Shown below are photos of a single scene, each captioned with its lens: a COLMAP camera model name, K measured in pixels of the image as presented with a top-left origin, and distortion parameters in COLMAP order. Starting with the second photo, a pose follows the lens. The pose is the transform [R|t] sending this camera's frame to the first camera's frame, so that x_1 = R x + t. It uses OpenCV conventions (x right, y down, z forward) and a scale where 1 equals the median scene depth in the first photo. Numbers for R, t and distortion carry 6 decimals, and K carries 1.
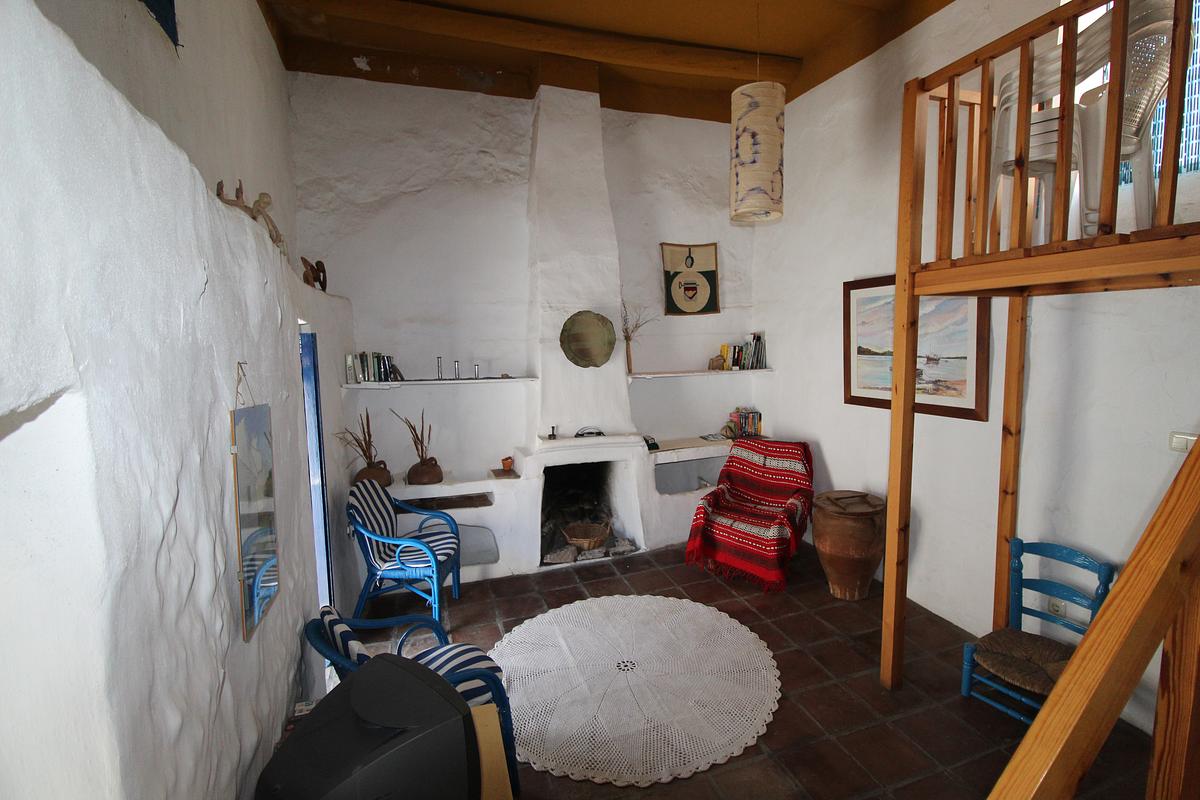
lens RADIAL K [[557.3, 0, 621.1], [0, 557.3, 402.3], [0, 0, 1]] dist [0.002880, -0.015850]
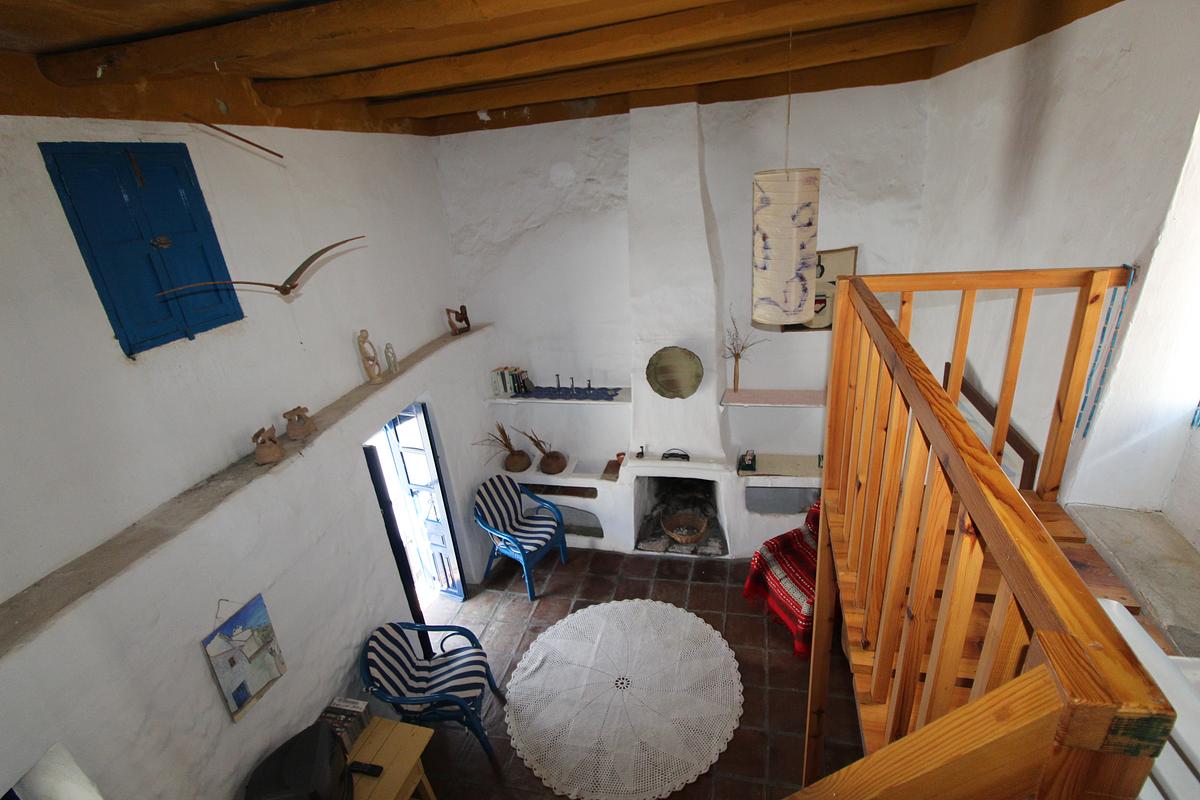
lens RADIAL K [[557.3, 0, 621.1], [0, 557.3, 402.3], [0, 0, 1]] dist [0.002880, -0.015850]
pose [[0.839450, 0.161678, -0.518830, 0.404303], [0.007043, 0.951402, 0.307870, -0.380869], [0.543392, -0.262096, 0.797515, 0.107412]]
